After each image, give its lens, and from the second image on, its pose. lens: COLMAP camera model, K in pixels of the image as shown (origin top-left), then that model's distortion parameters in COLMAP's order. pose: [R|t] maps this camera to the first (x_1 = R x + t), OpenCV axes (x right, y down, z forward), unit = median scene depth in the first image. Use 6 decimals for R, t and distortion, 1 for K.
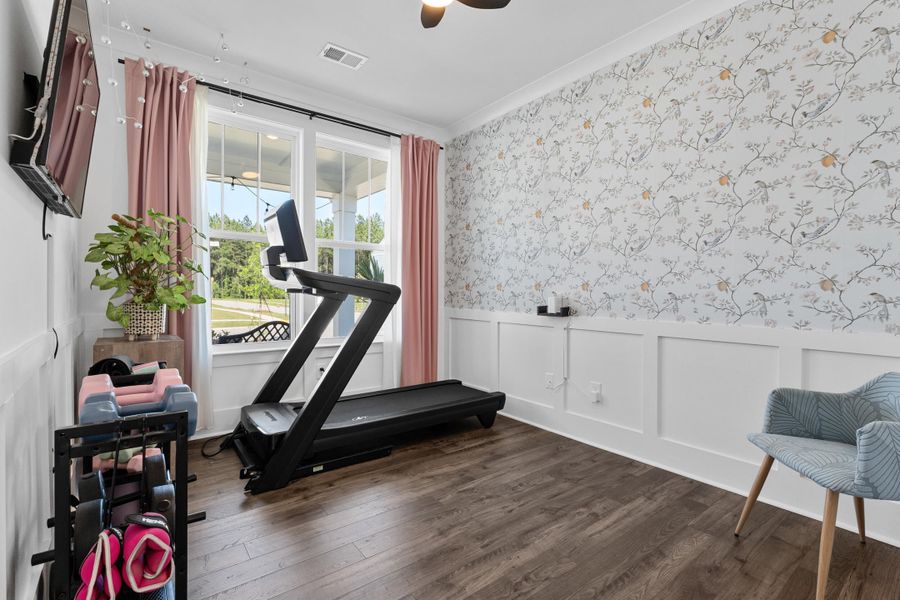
lens RADIAL K [[414.7, 0, 453.2], [0, 414.7, 297.4], [0, 0, 1]] dist [-0.005773, -0.000695]
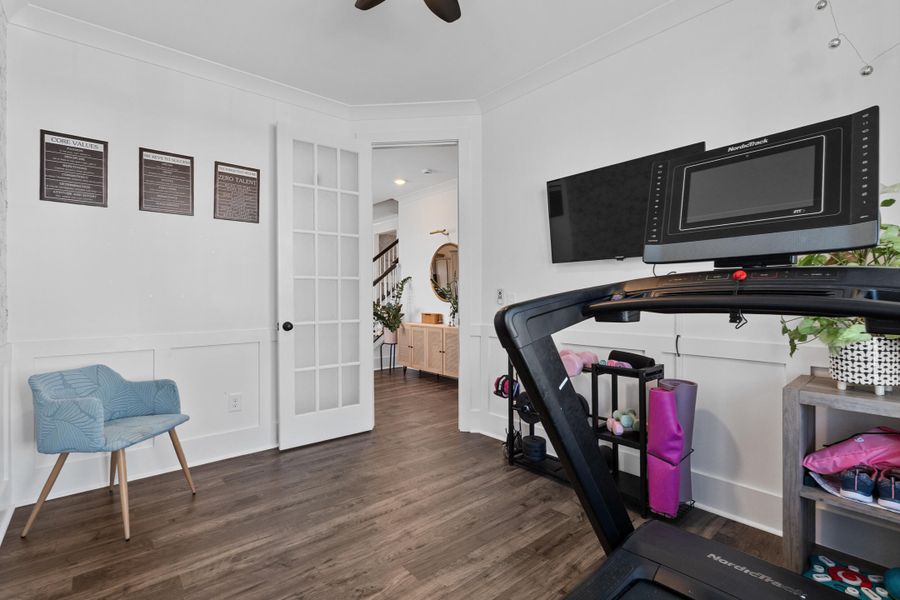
lens RADIAL K [[414.7, 0, 446.7], [0, 414.7, 299.3], [0, 0, 1]] dist [-0.005773, -0.000695]
pose [[-0.999348, -0.008674, -0.035050, -0.081653], [-0.009115, 0.999881, 0.012422, -0.056825], [0.034938, 0.012733, -0.999308, 1.979624]]
